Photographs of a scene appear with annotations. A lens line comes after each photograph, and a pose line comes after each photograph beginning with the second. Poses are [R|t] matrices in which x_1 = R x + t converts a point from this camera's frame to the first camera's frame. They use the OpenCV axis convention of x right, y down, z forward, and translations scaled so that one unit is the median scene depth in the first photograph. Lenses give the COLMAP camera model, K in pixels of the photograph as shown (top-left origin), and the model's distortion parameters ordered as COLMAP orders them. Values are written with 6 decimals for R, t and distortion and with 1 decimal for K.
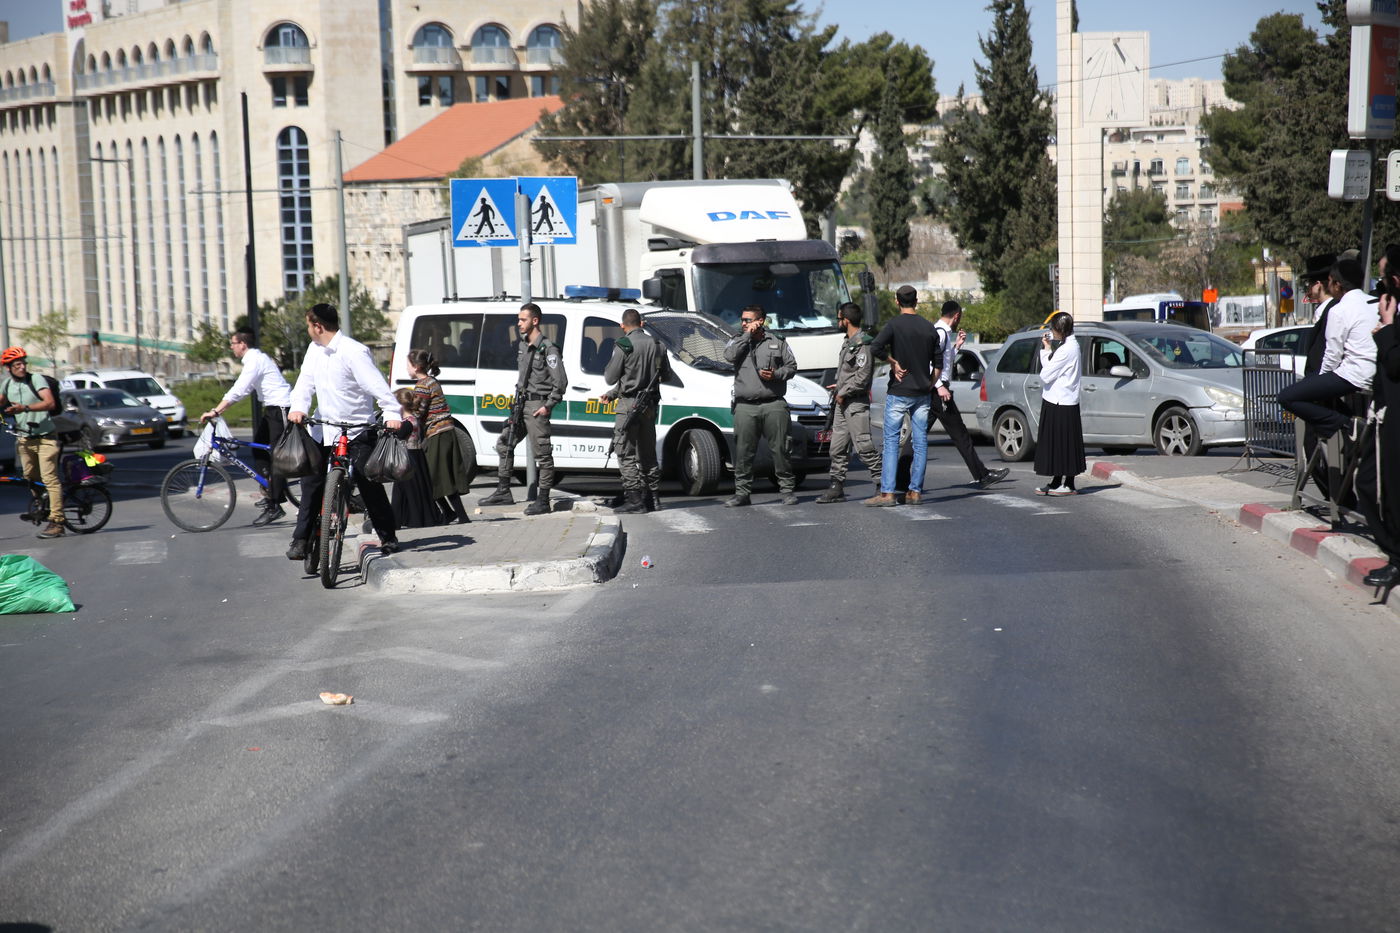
lens RADIAL K [[2815.7, 0, 700.0], [0, 2815.7, 466.5], [0, 0, 1]] dist [0.302470, 0.115386]
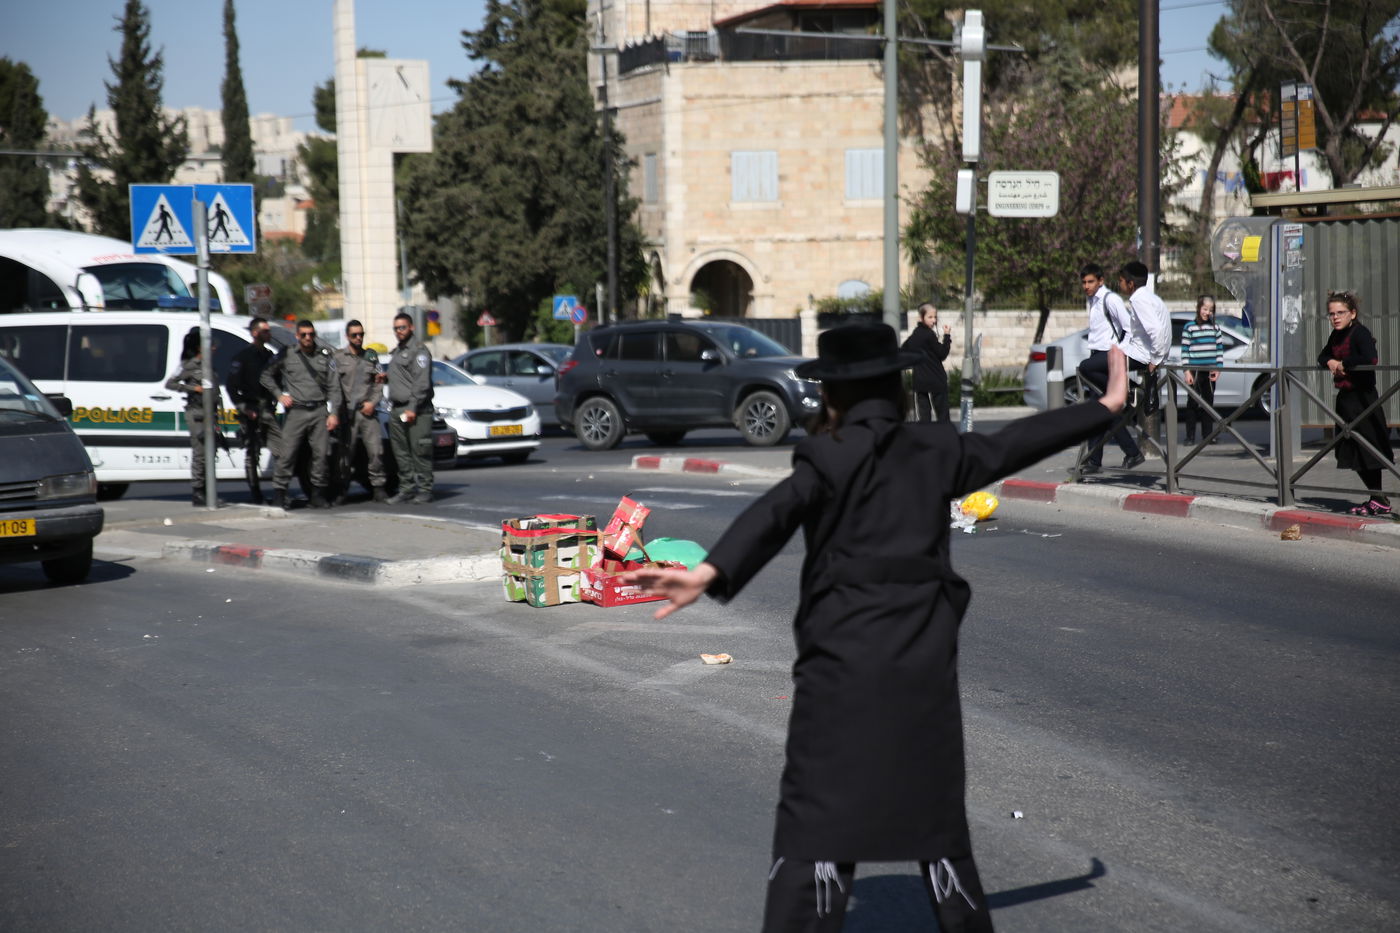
lens RADIAL K [[2815.7, 0, 700.0], [0, 2815.7, 466.5], [0, 0, 1]] dist [0.302470, 0.115386]
pose [[0.931629, -0.028487, 0.362292, -0.075919], [0.032398, 0.999464, -0.004723, 0.002086], [-0.361963, 0.016138, 0.932053, 0.001510]]
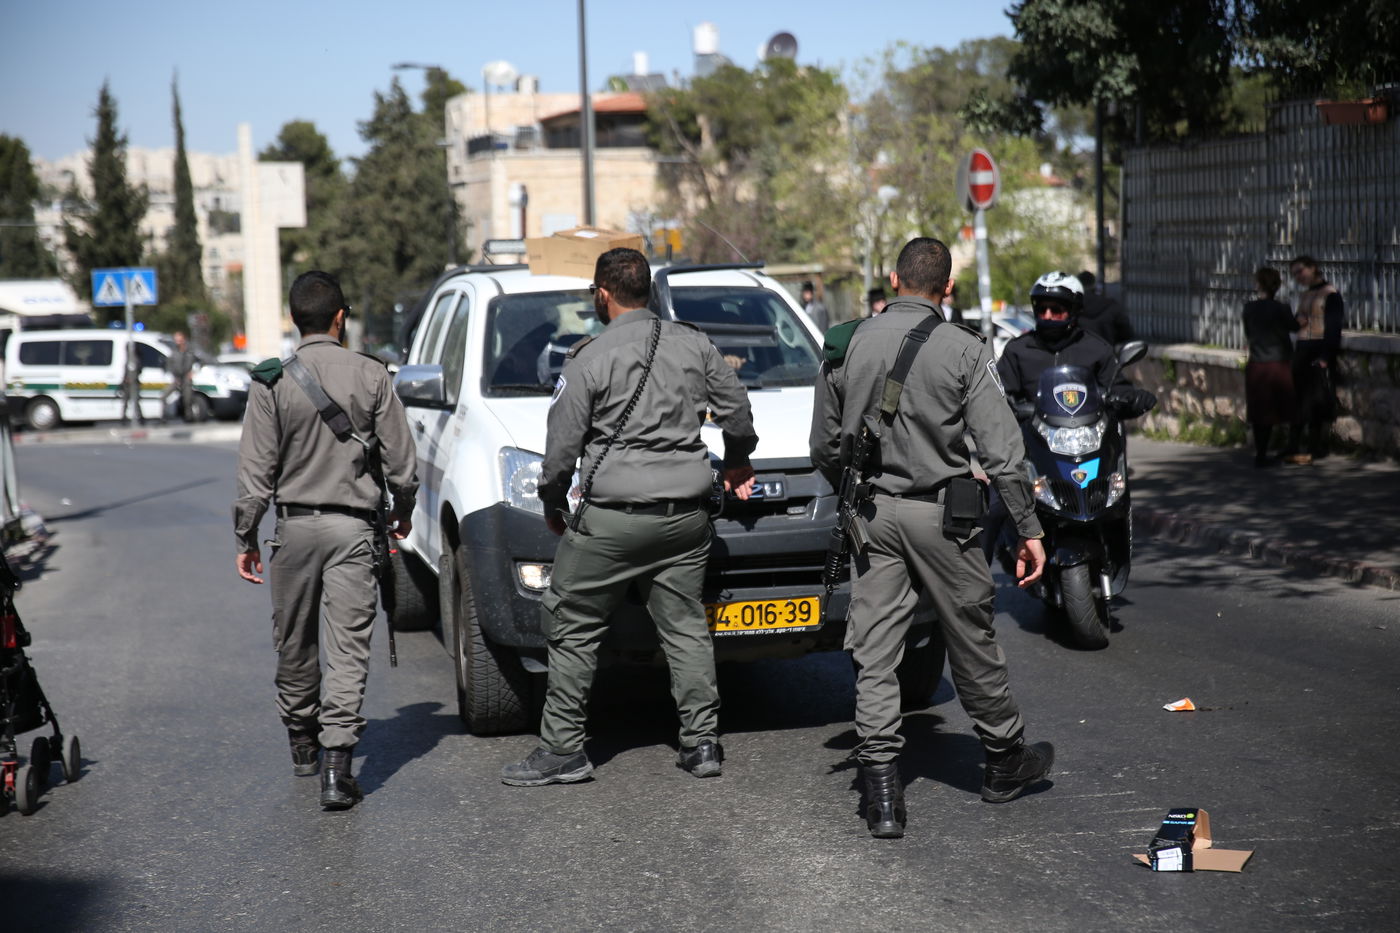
lens RADIAL K [[2810.3, 0, 698.6], [0, 2810.3, 450.4], [0, 0, 1]] dist [0.316962, 0.109436]
pose [[0.929445, -0.028250, 0.367878, -0.123683], [0.037125, 0.999165, -0.017068, 0.021116], [-0.367089, 0.029521, 0.929717, -0.289934]]
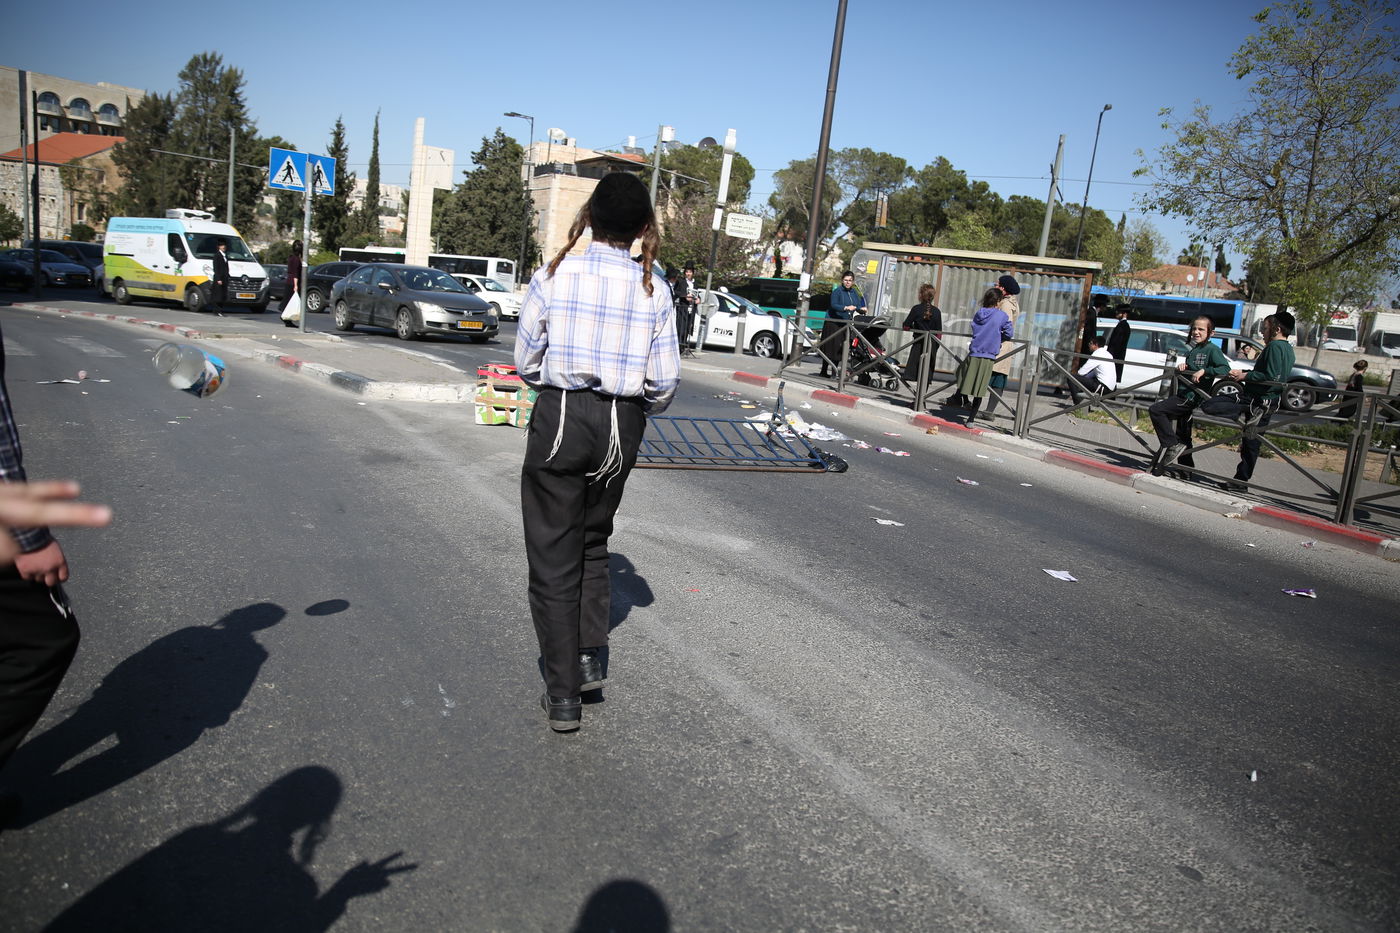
lens RADIAL K [[995.5, 0, 700.0], [0, 995.5, 466.5], [0, 0, 1]] dist [-0.097985, 0.094981]
pose [[0.859503, 0.027116, 0.510411, -0.046534], [-0.094846, 0.989710, 0.107137, 0.001474], [-0.502254, -0.140495, 0.853230, 0.090621]]
